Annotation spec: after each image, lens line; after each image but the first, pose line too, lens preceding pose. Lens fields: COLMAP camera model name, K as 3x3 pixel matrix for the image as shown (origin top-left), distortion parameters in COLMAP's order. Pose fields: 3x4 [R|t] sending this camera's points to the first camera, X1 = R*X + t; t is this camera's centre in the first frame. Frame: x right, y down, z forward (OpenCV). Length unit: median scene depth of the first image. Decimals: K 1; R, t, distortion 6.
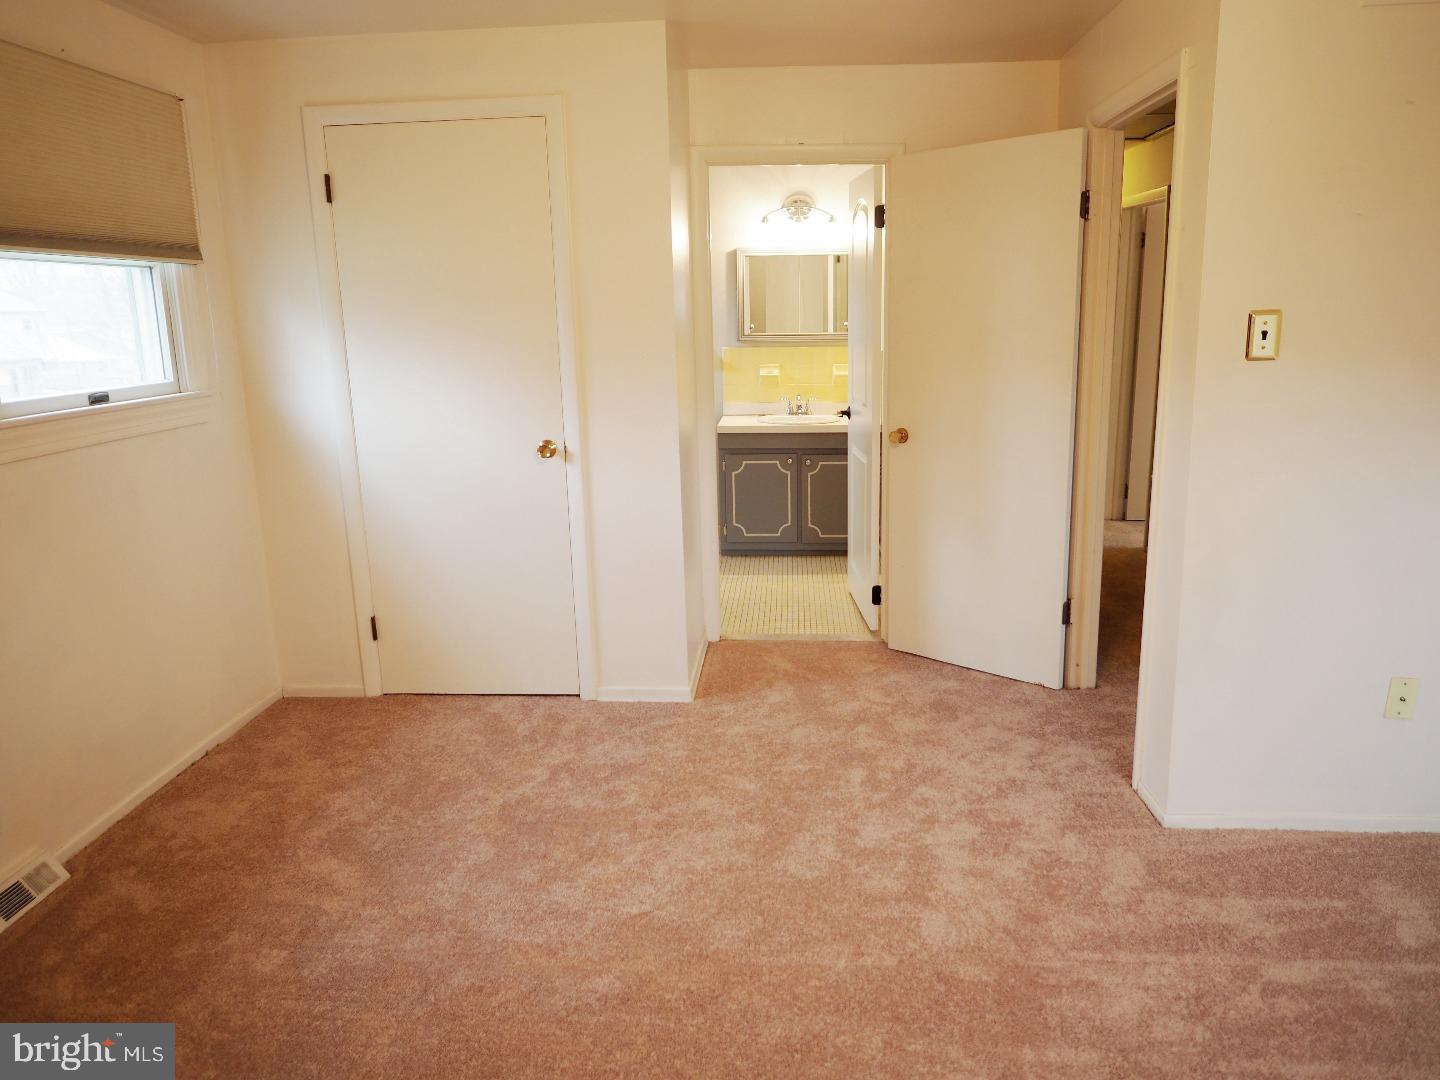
lens RADIAL K [[1023.2, 0, 720.0], [0, 1023.2, 540.0], [0, 0, 1]] dist [0.006626, -0.023611]
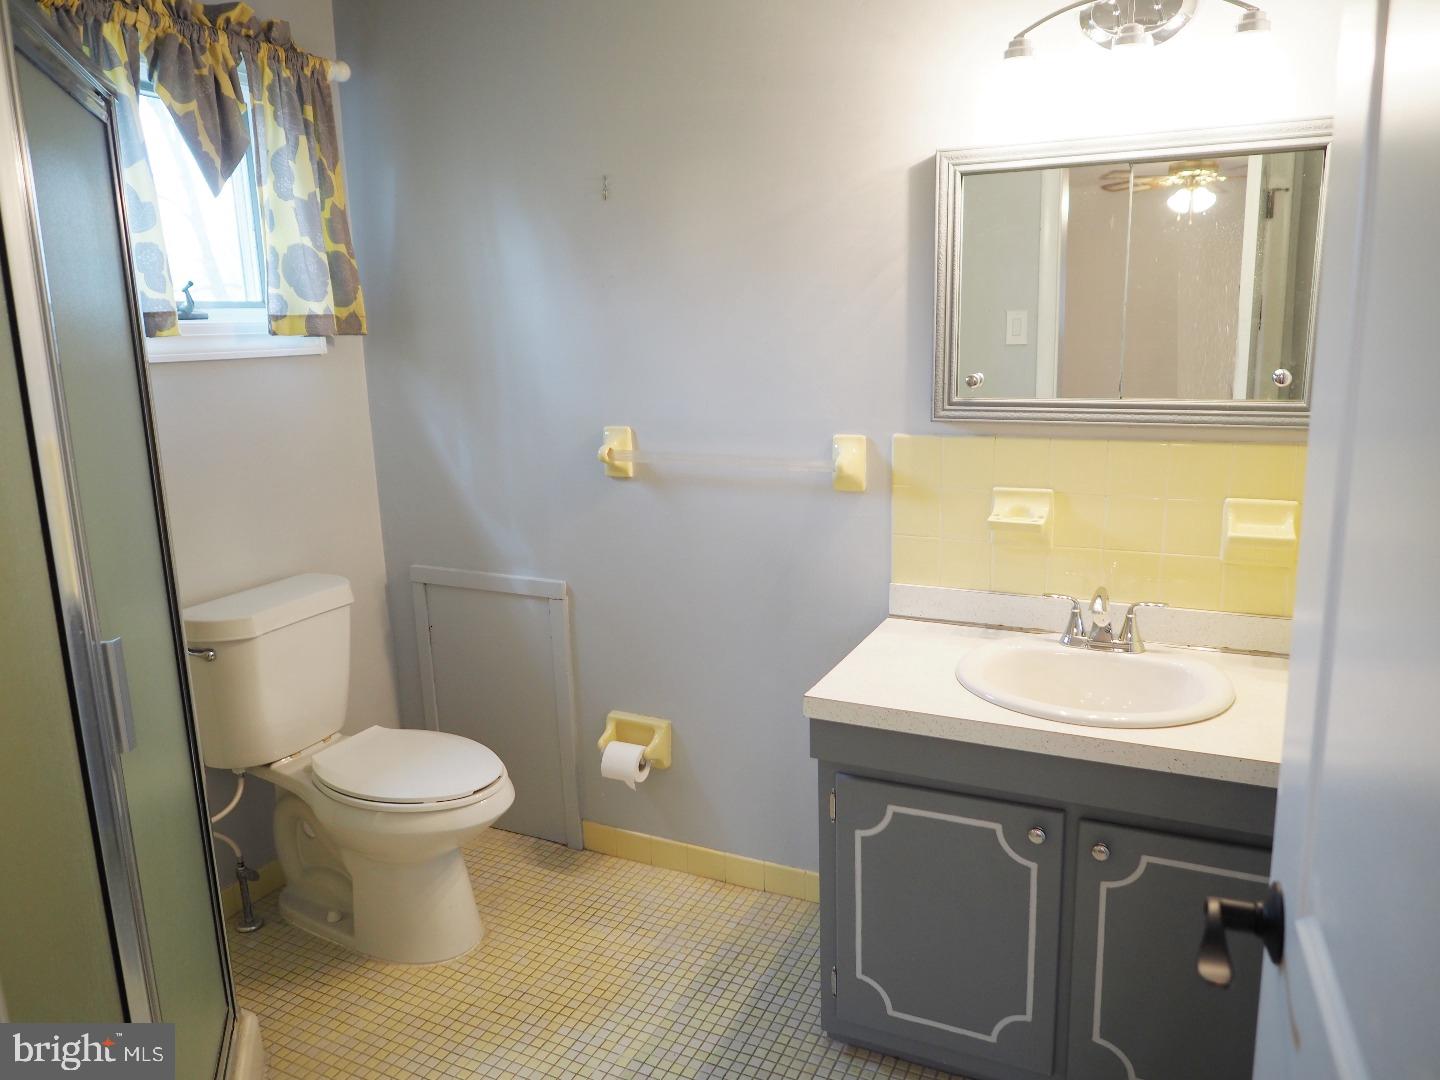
lens RADIAL K [[1054.0, 0, 719.0], [0, 1054.0, 515.9], [0, 0, 1]] dist [0.007970, 0.001339]
pose [[0.921758, 0.074214, -0.380597, 0.106539], [-0.076430, 0.997031, 0.009311, -0.190605], [0.380158, 0.020507, 0.924694, 0.767340]]
